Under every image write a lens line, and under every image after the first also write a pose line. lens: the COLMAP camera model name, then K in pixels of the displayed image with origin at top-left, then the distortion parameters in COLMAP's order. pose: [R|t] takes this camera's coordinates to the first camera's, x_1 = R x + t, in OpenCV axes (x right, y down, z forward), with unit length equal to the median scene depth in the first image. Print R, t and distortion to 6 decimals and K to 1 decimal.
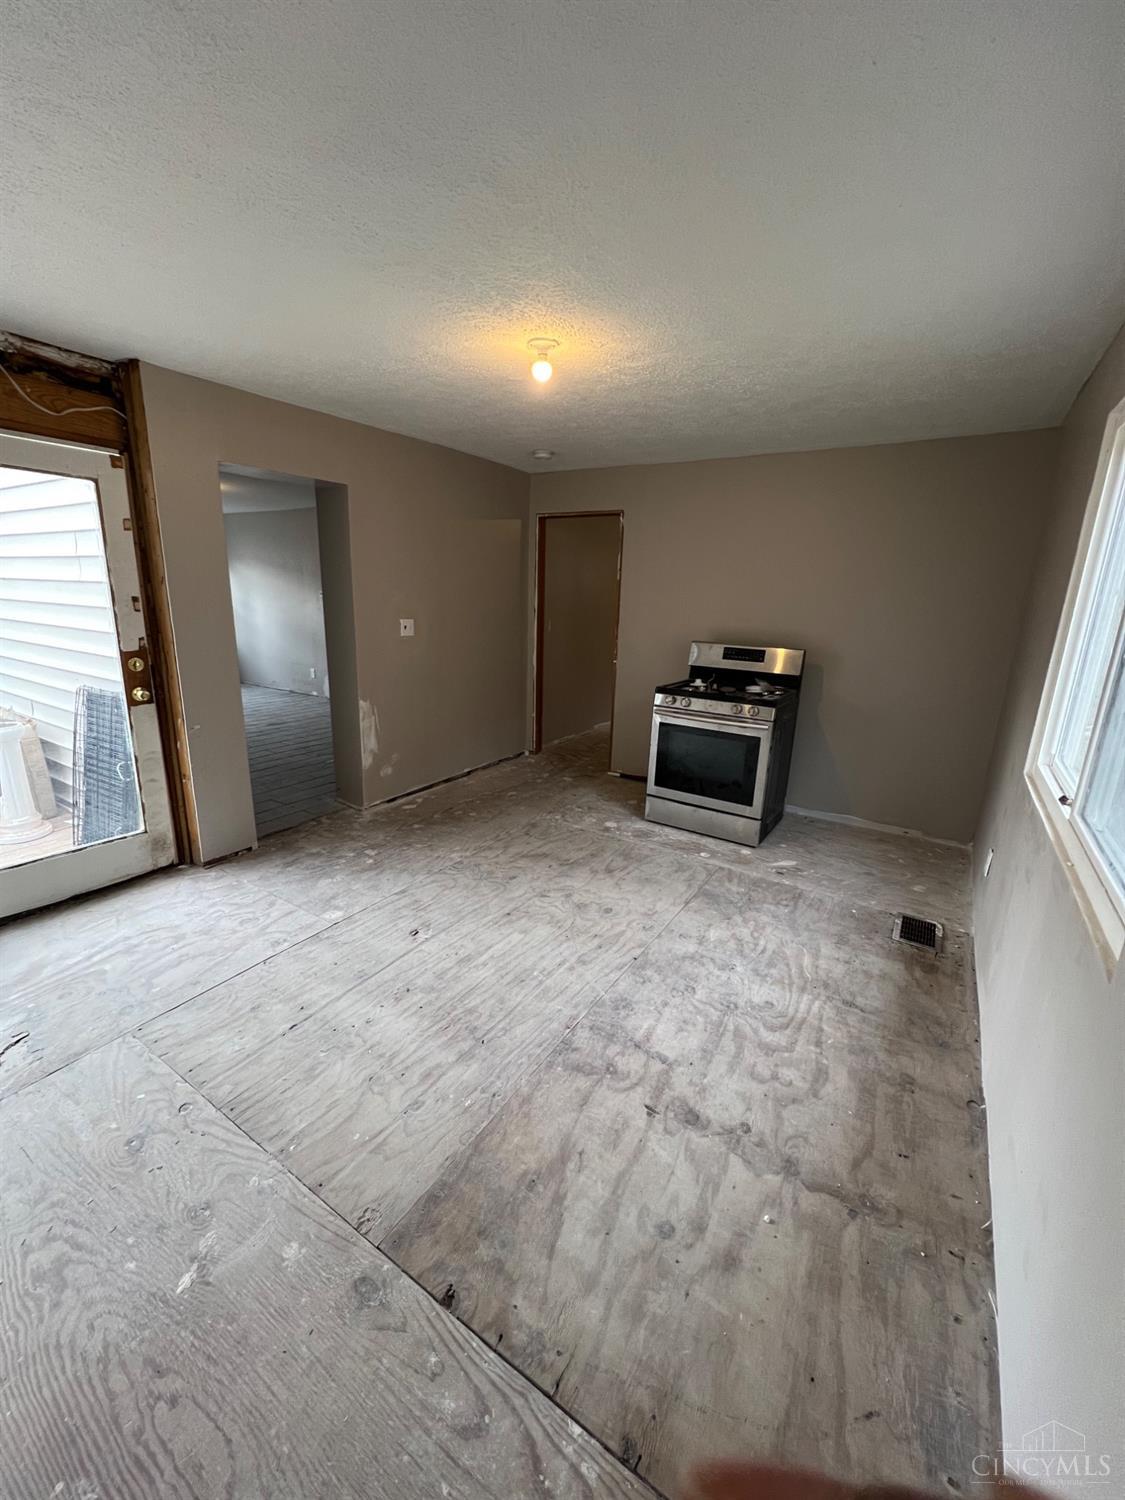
lens RADIAL K [[600.7, 0, 562.5], [0, 600.7, 750.0], [0, 0, 1]] dist [0.000556, 0.000052]
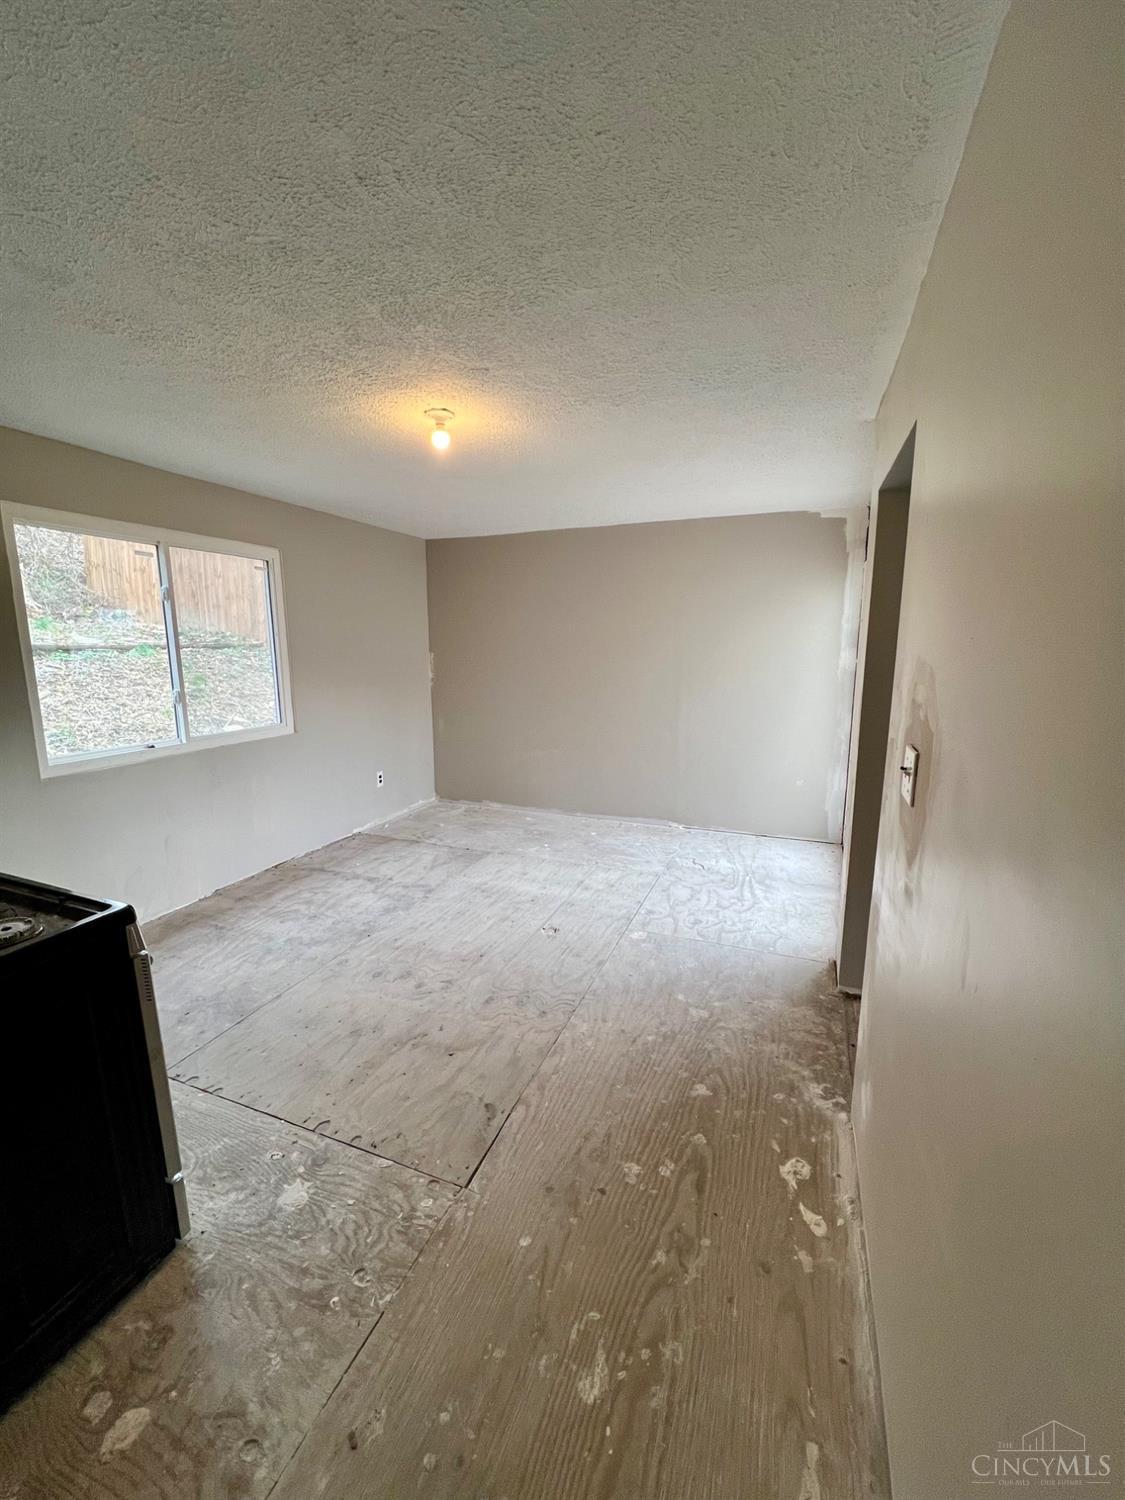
lens RADIAL K [[600.7, 0, 562.5], [0, 600.7, 750.0], [0, 0, 1]] dist [0.000556, 0.000052]
pose [[-0.981472, 0.004530, -0.191552, -0.038458], [-0.075930, 0.908676, 0.410538, -0.583029], [0.175918, 0.417476, -0.891497, 2.194030]]
